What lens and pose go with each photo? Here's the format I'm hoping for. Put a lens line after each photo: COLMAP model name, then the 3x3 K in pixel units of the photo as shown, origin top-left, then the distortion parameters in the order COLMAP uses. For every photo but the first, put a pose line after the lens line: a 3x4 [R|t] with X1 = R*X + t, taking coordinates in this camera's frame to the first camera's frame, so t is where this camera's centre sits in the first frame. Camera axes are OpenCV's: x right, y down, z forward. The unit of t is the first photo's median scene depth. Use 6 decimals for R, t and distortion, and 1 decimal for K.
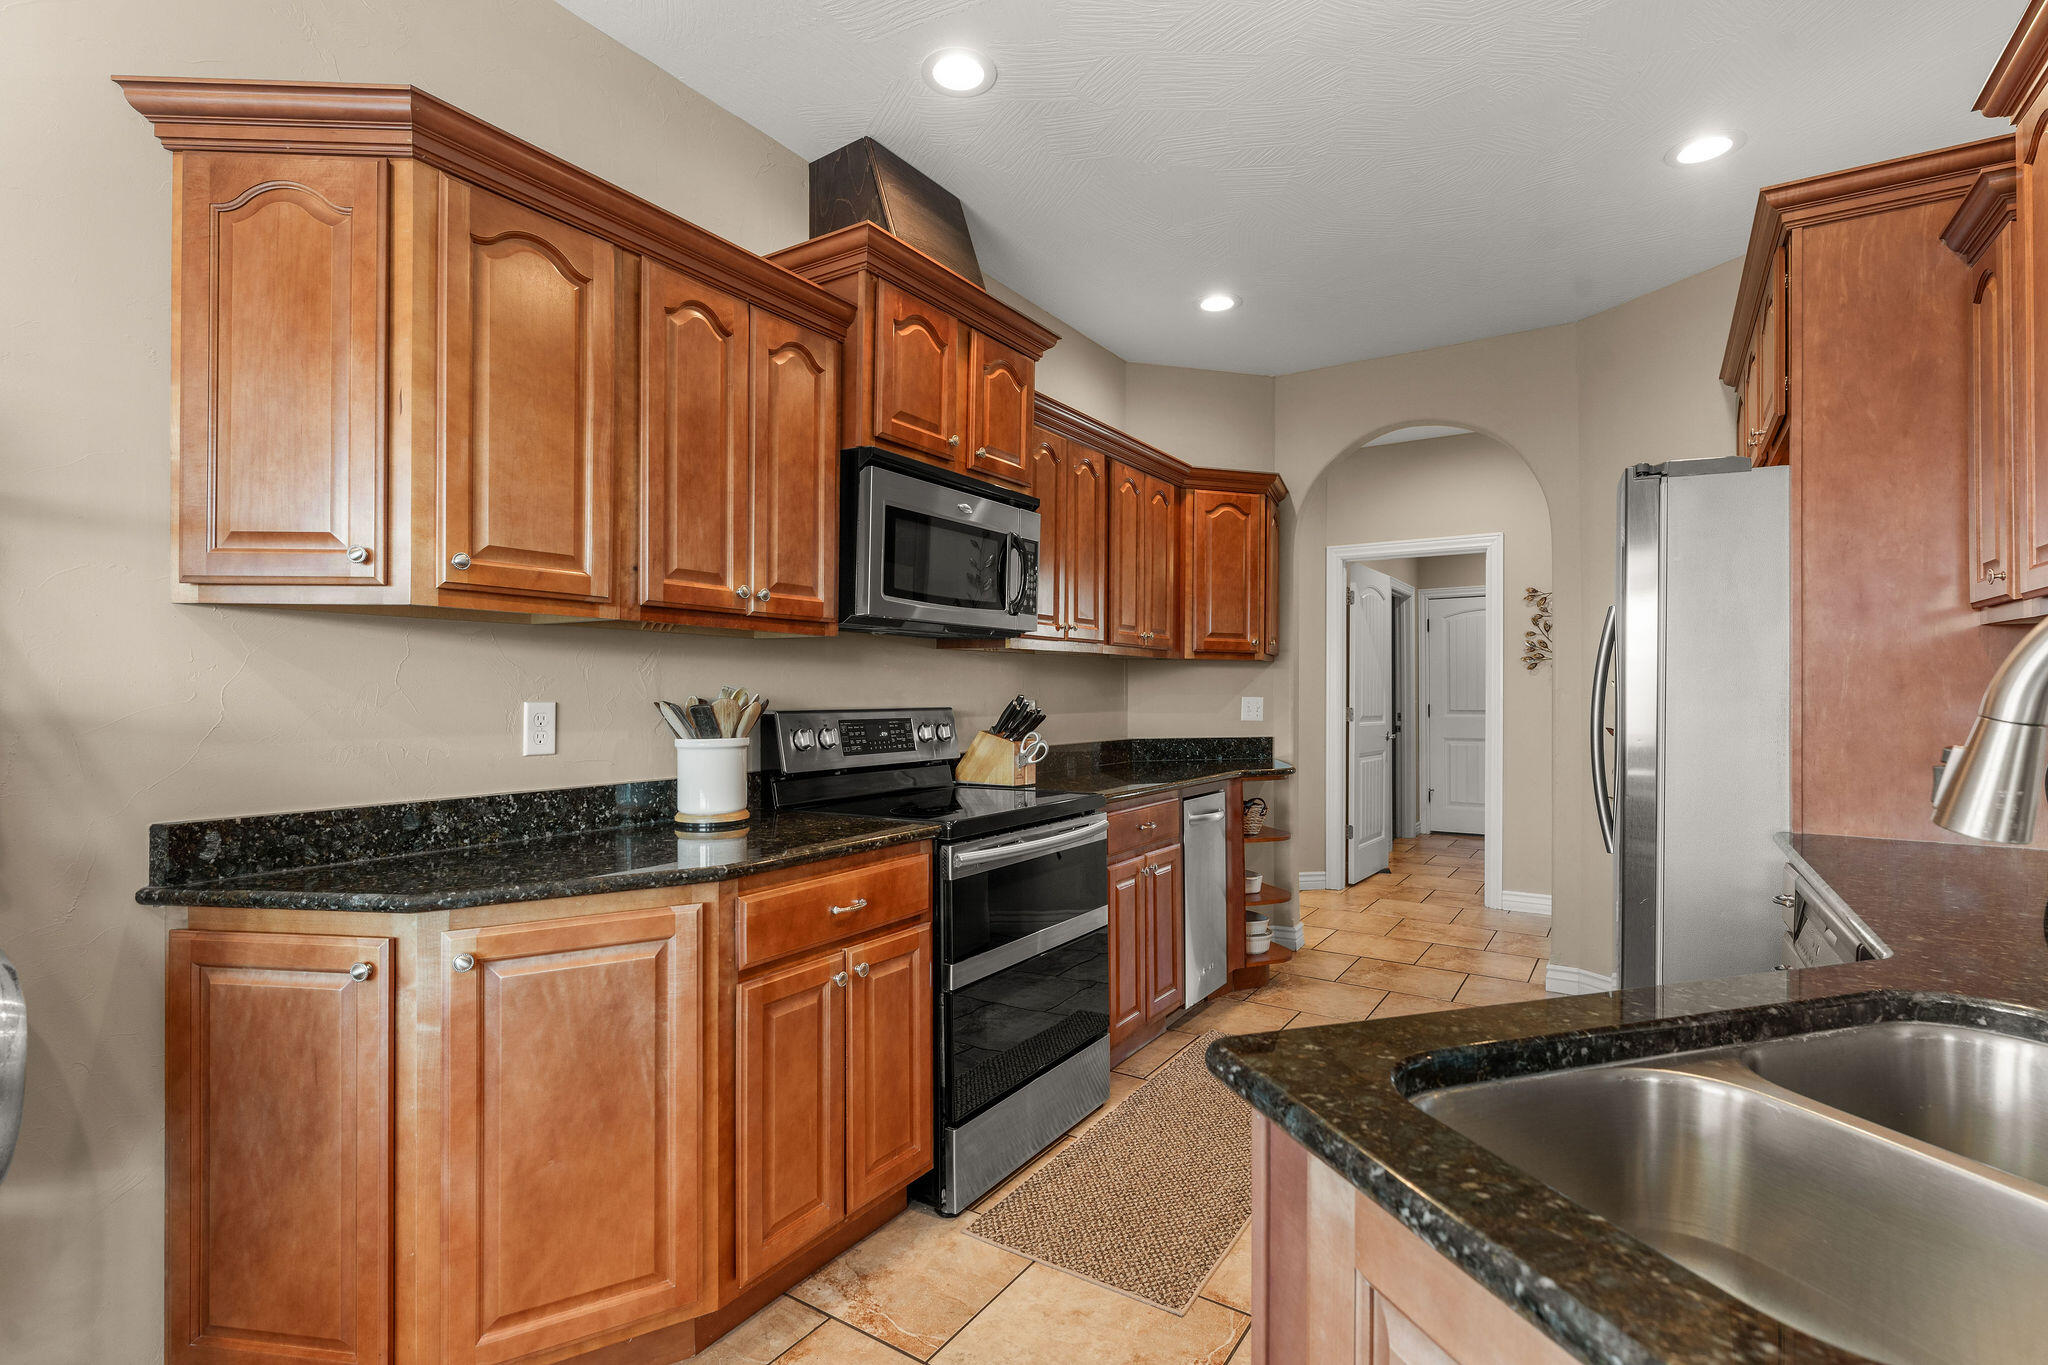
lens RADIAL K [[957.2, 0, 1026.2], [0, 957.2, 685.7], [0, 0, 1]] dist [0.000312, 0.000328]
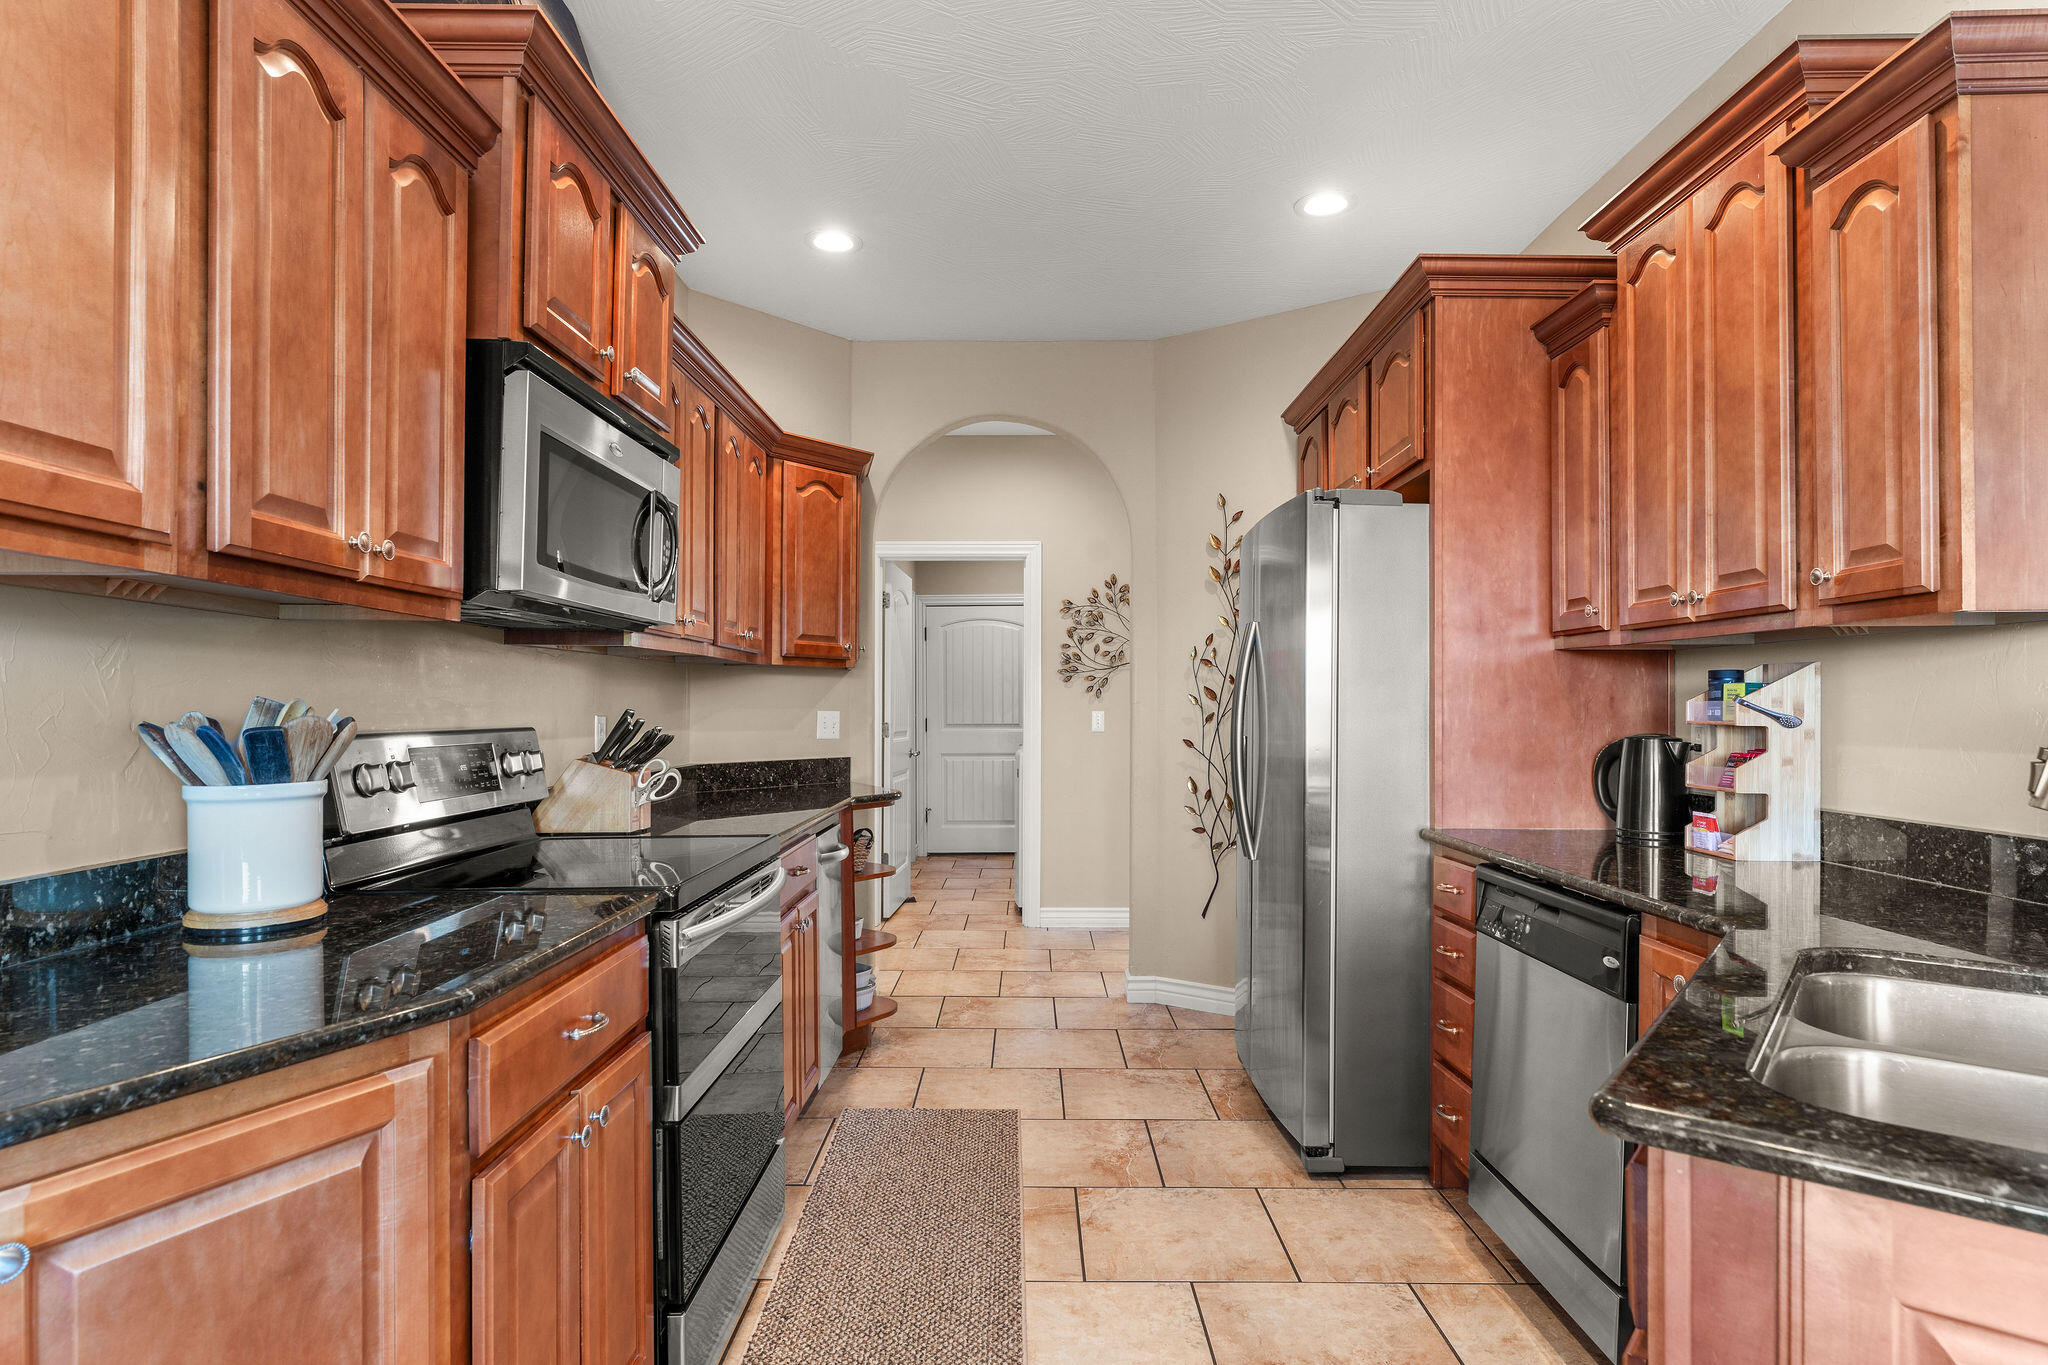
lens RADIAL K [[1098.1, 0, 1022.3], [0, 1098.1, 700.0], [0, 0, 1]] dist [0.002237, -0.000528]
pose [[0.838891, 0.001560, 0.544297, -0.311656], [-0.002506, 0.999996, 0.000997, 0.001311], [-0.544293, -0.002200, 0.838892, 0.170800]]
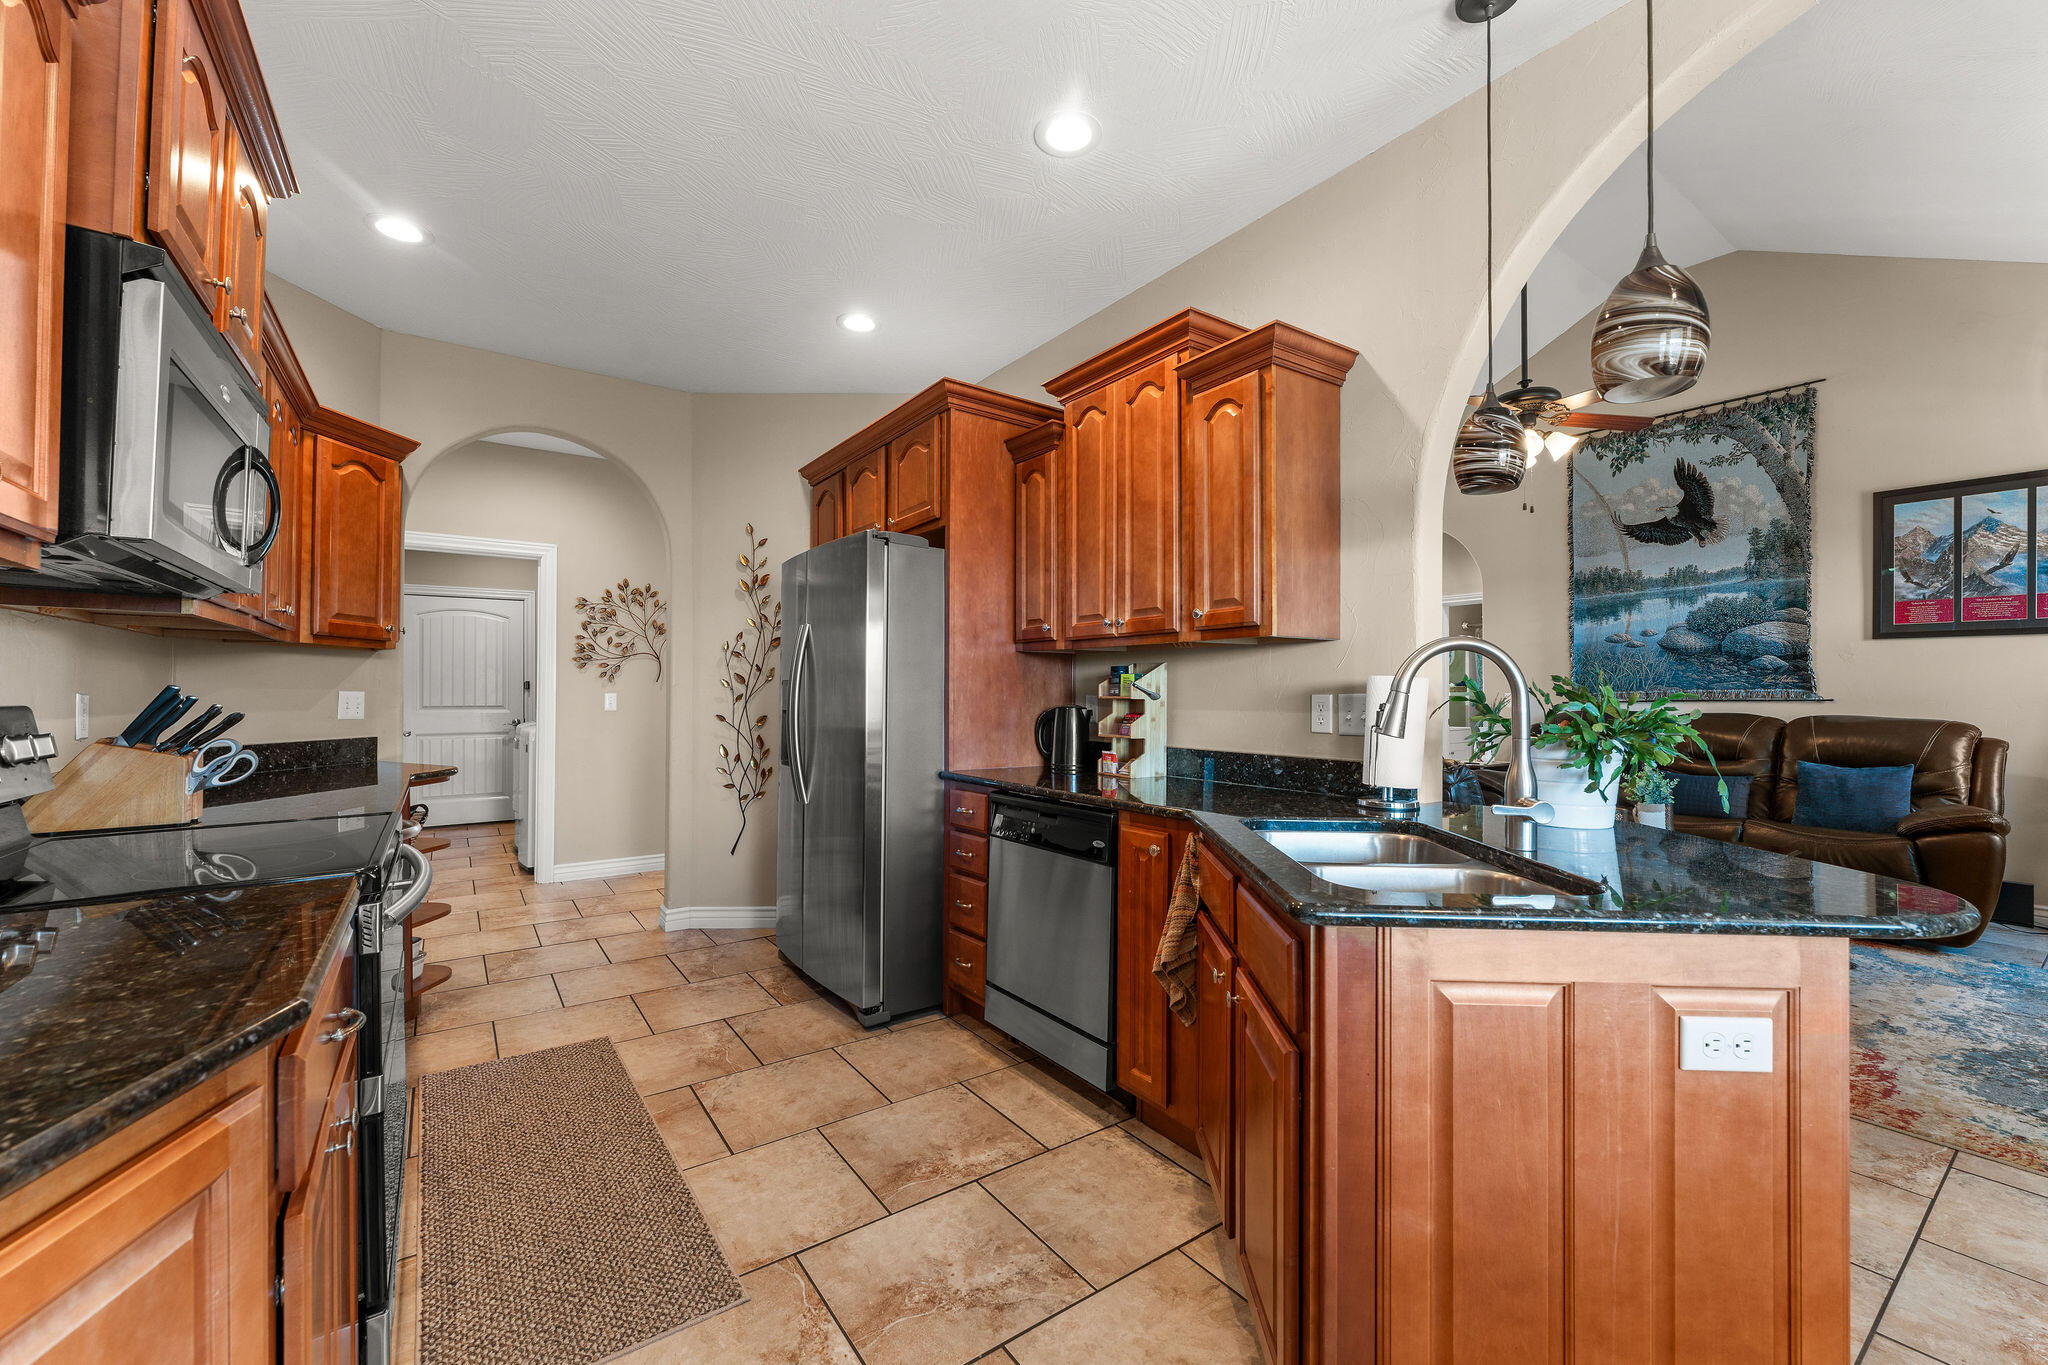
lens RADIAL K [[812.6, 0, 1019.4], [0, 812.6, 687.2], [0, 0, 1]] dist [0.000716, -0.000691]
pose [[0.364146, 0.006281, 0.931321, -0.458356], [-0.008106, 0.999961, -0.003574, 0.011999], [-0.931306, -0.006248, 0.364183, 0.365482]]
